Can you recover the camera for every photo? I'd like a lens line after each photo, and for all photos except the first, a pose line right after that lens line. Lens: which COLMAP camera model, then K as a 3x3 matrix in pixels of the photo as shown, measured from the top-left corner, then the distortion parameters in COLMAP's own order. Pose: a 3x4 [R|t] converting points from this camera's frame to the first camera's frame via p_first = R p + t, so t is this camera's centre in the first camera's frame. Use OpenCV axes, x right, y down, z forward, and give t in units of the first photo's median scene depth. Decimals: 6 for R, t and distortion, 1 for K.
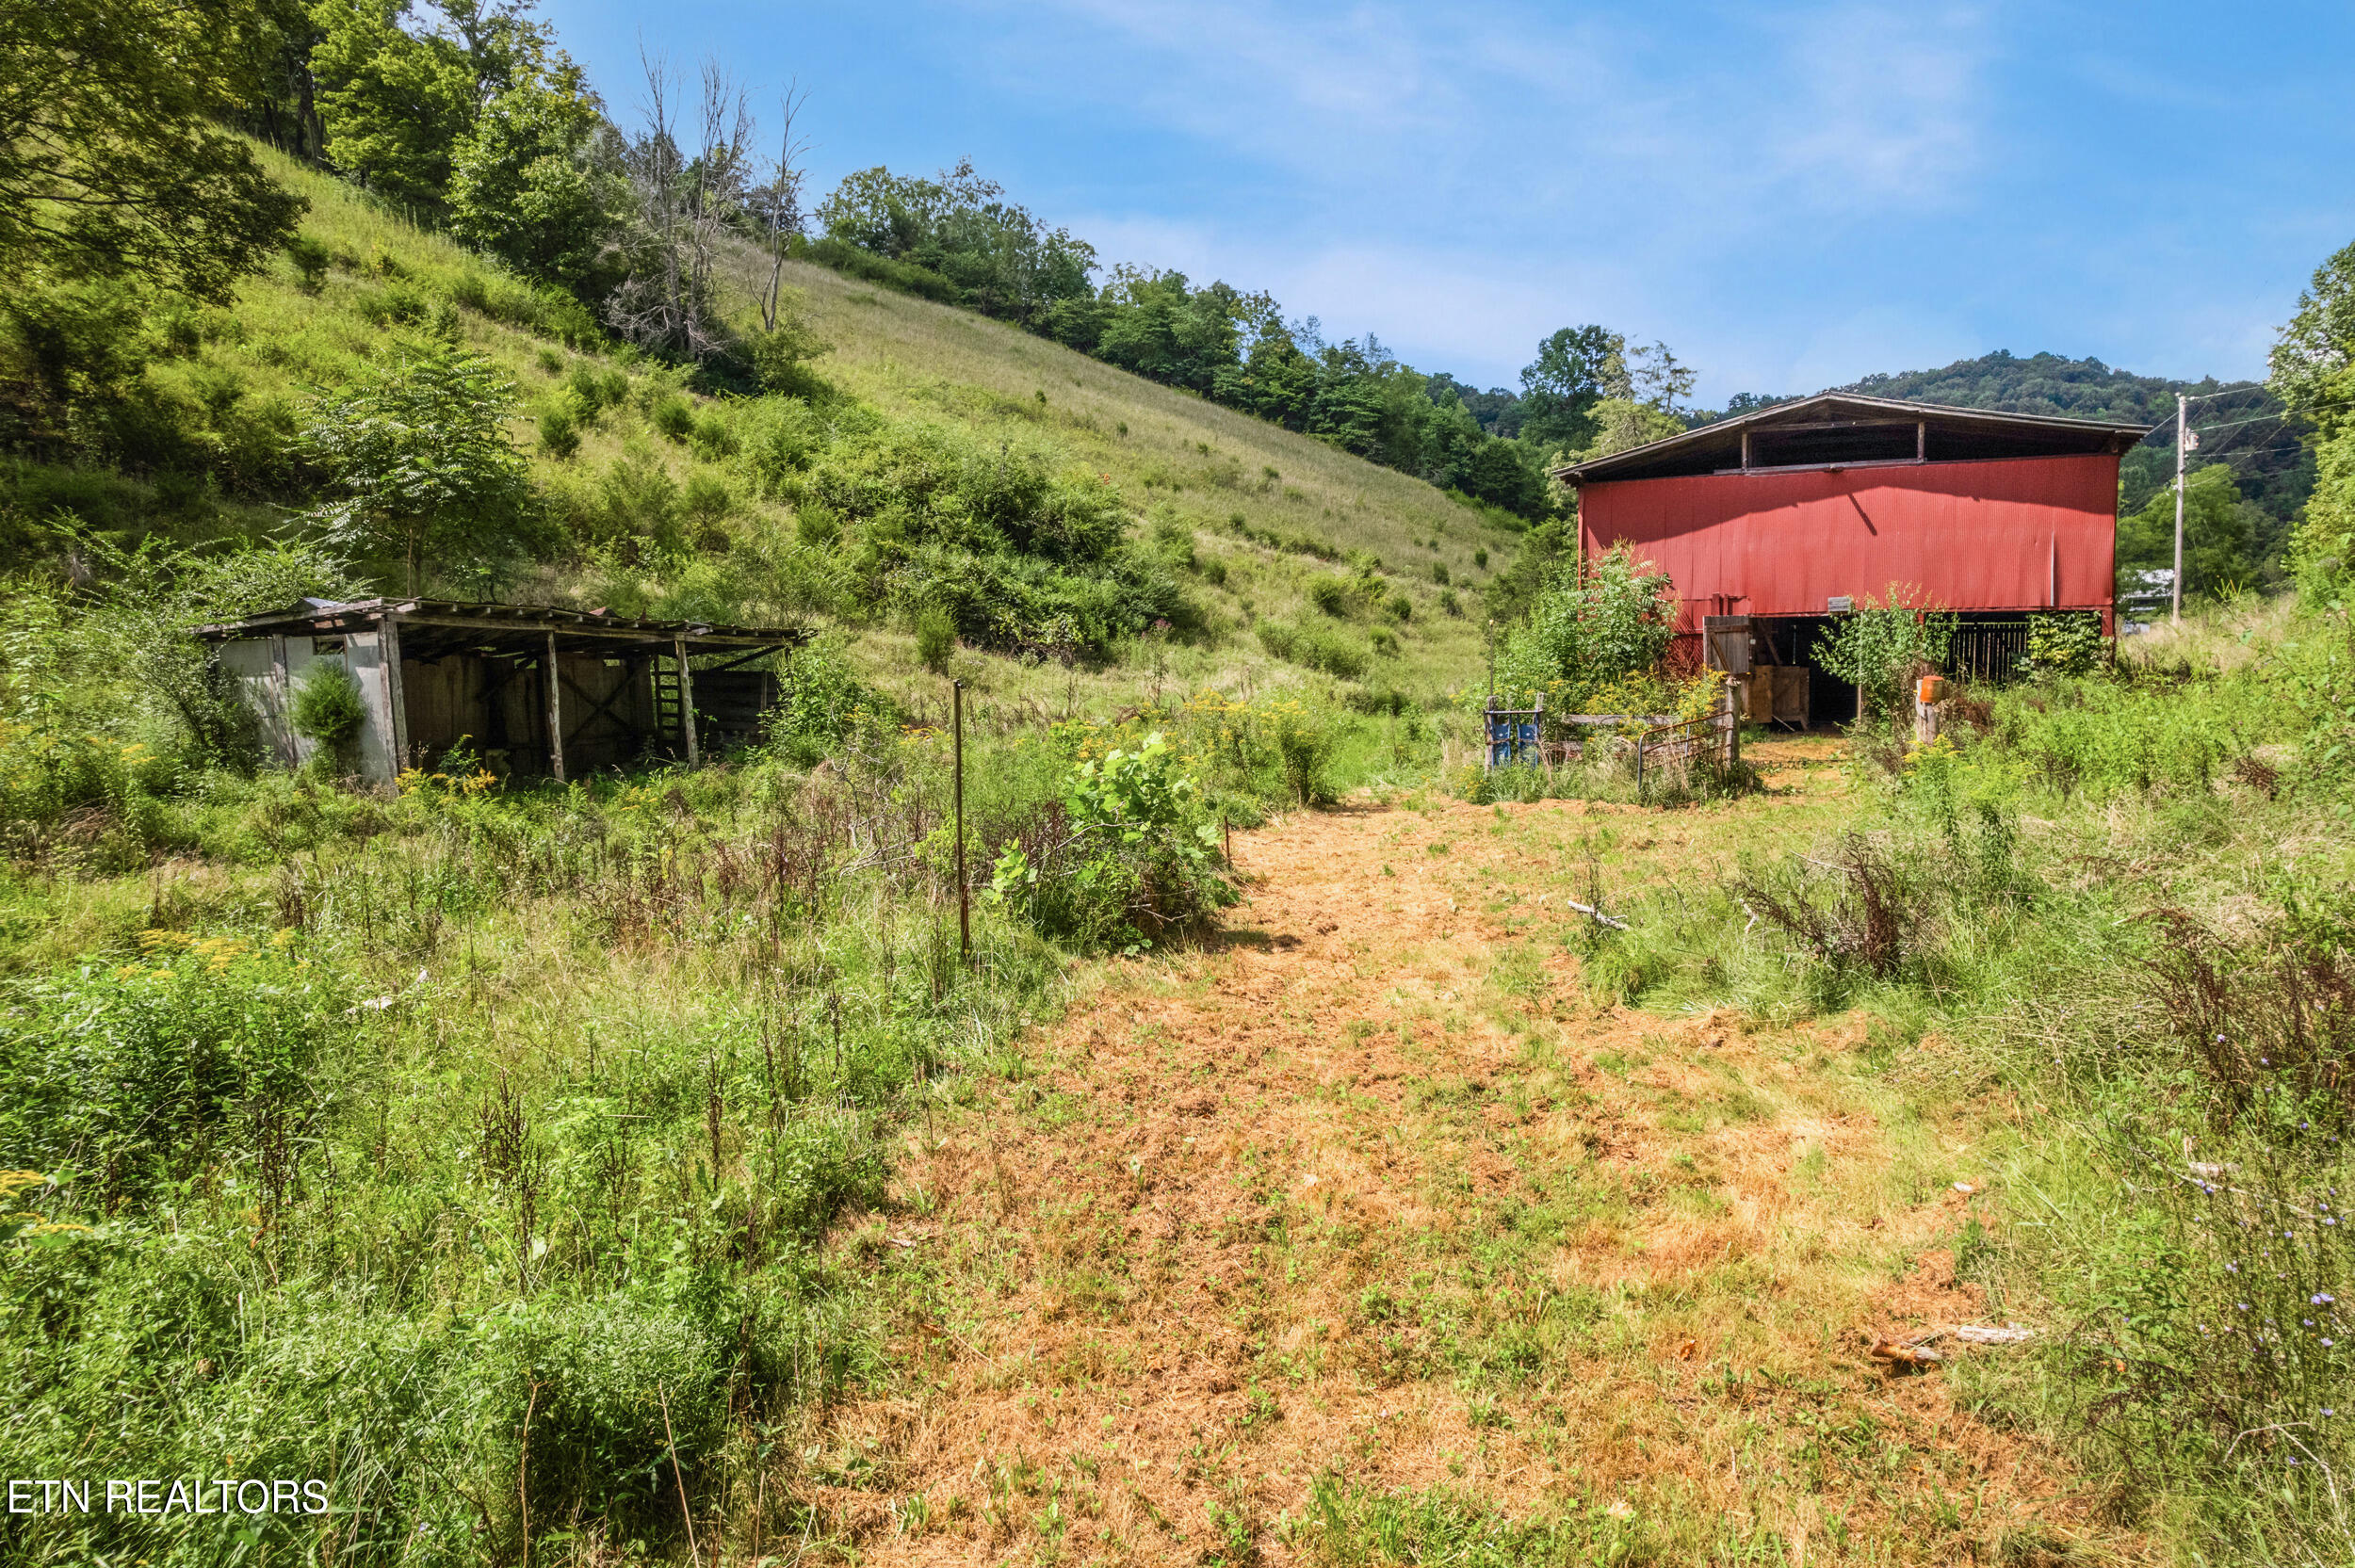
lens RADIAL K [[1559.5, 0, 1177.5], [0, 1559.5, 784.0], [0, 0, 1]] dist [-0.094062, 0.099541]
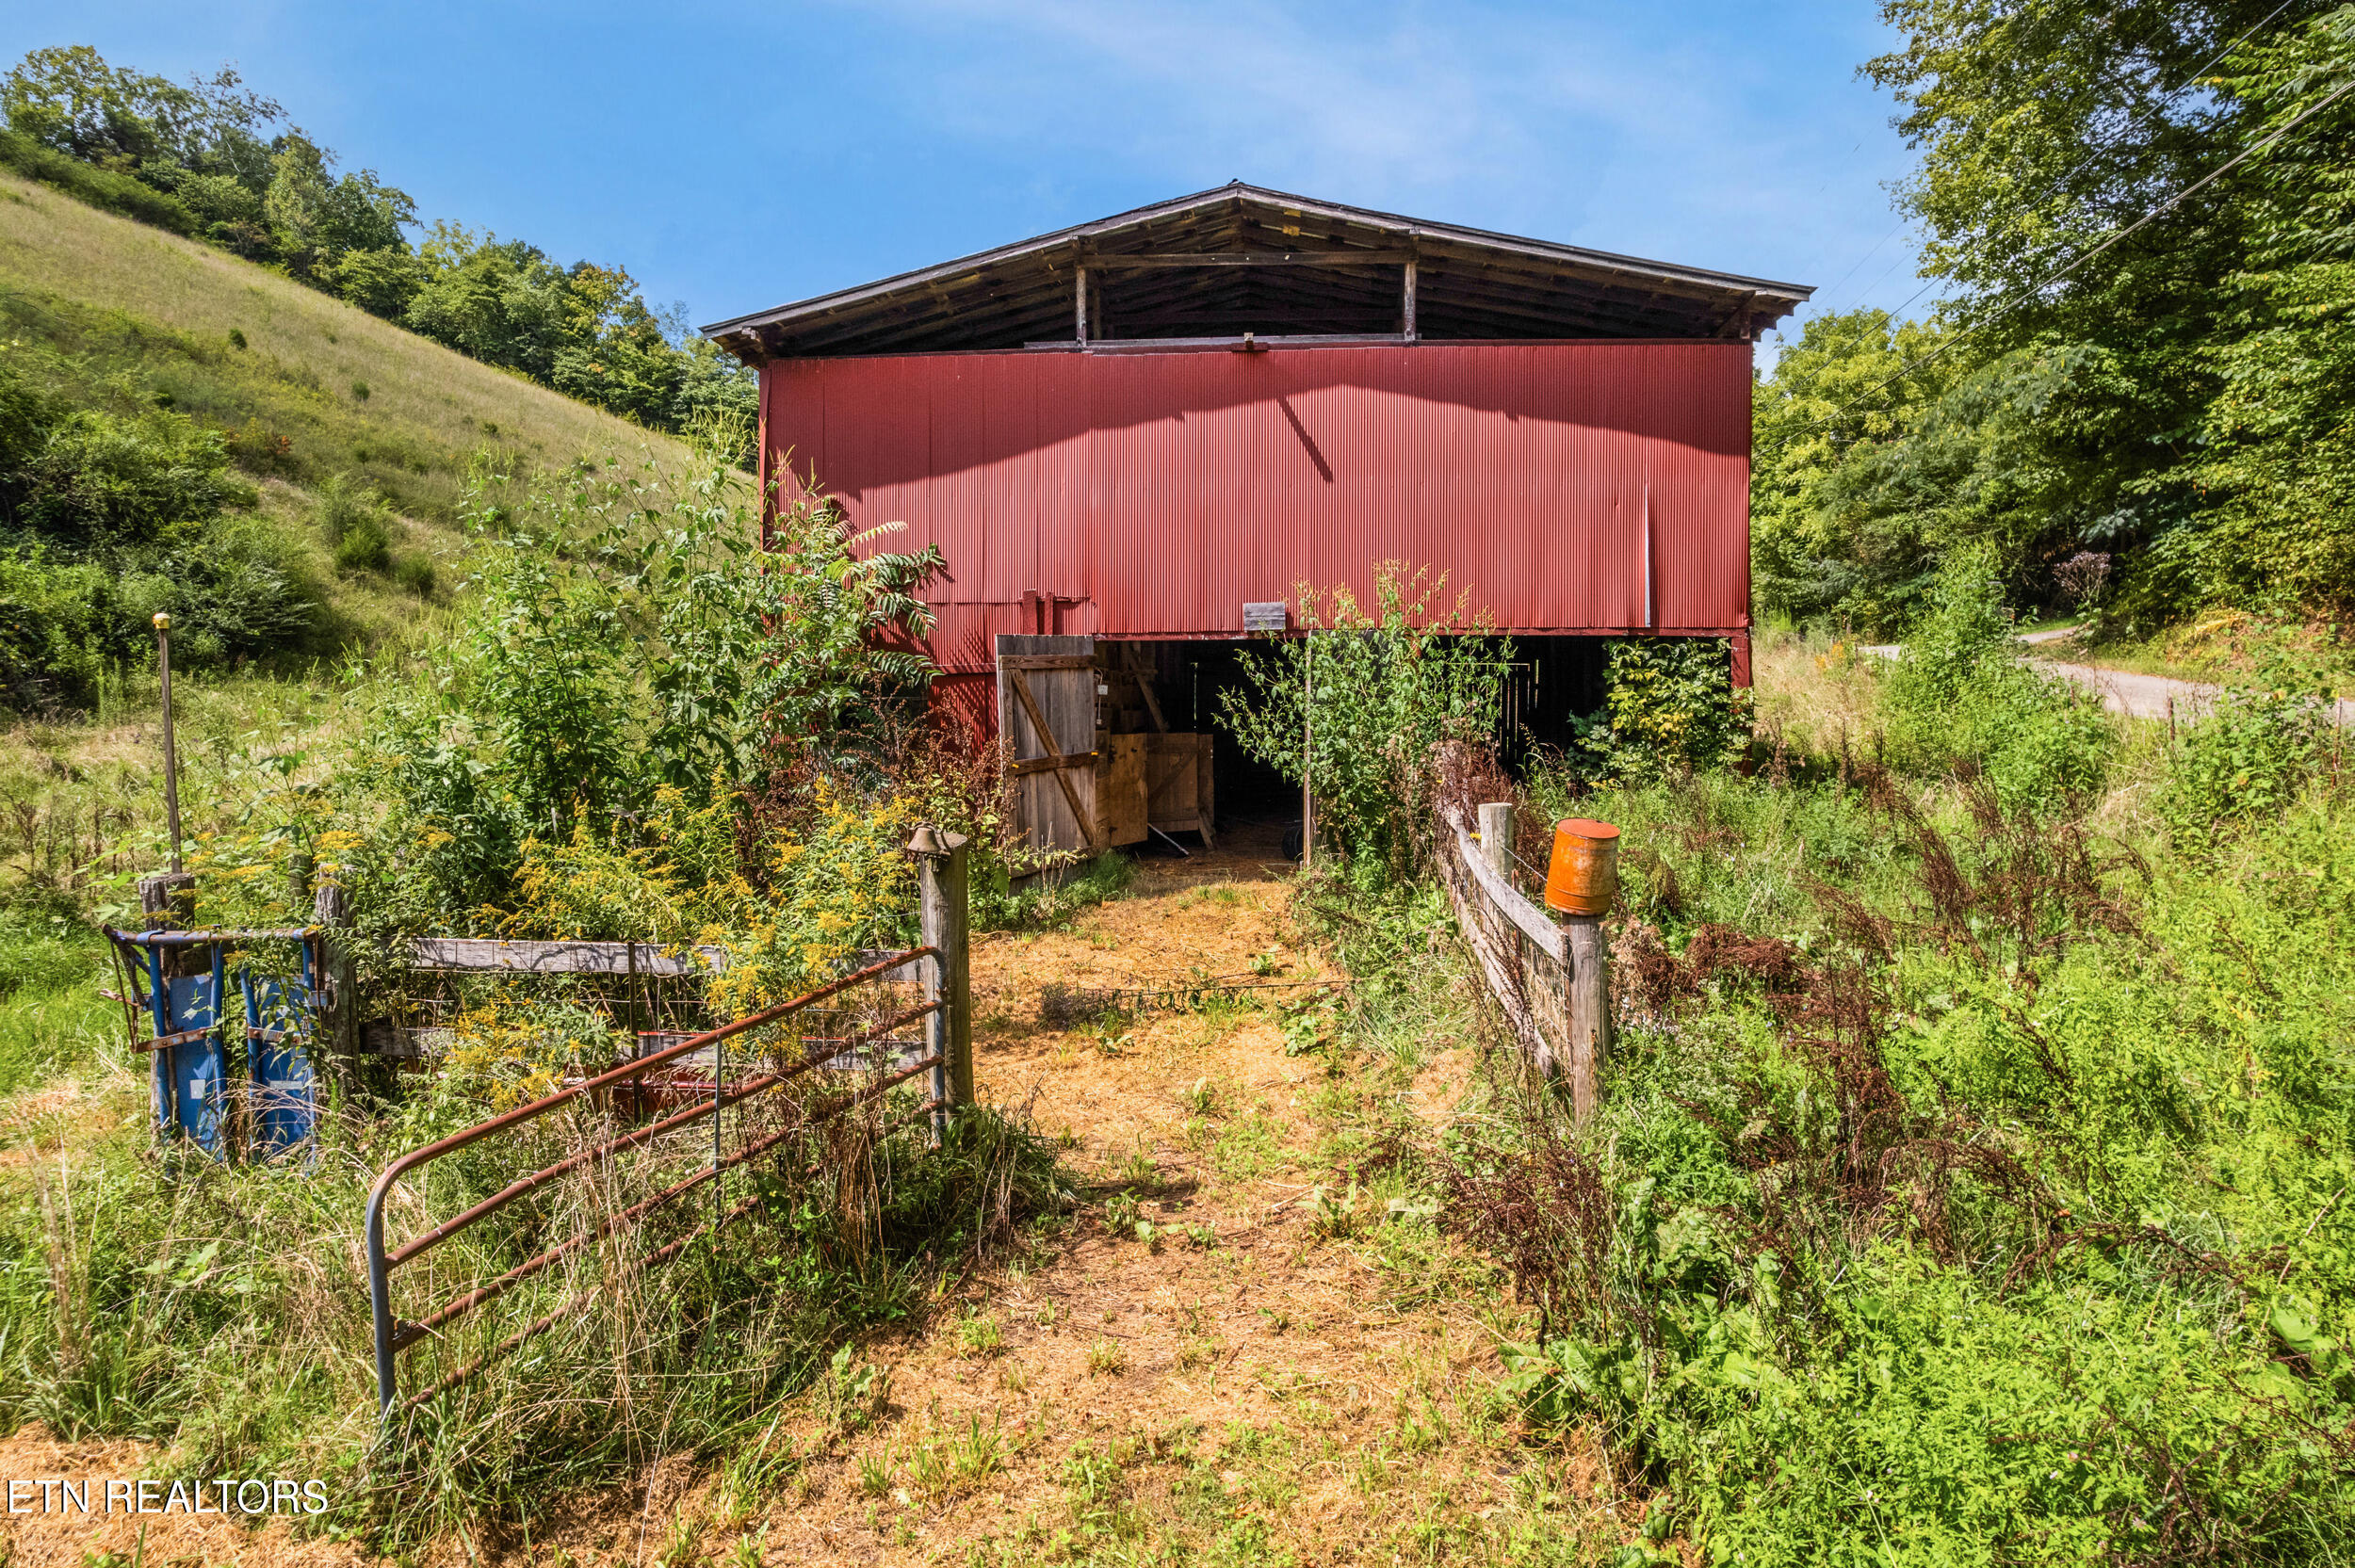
lens RADIAL K [[1559.5, 0, 1177.5], [0, 1559.5, 784.0], [0, 0, 1]] dist [-0.094062, 0.099541]
pose [[0.936492, -0.009231, 0.350567, 0.217807], [0.017399, 0.999645, -0.020157, -0.050741], [-0.350257, 0.024976, 0.936321, 0.517639]]
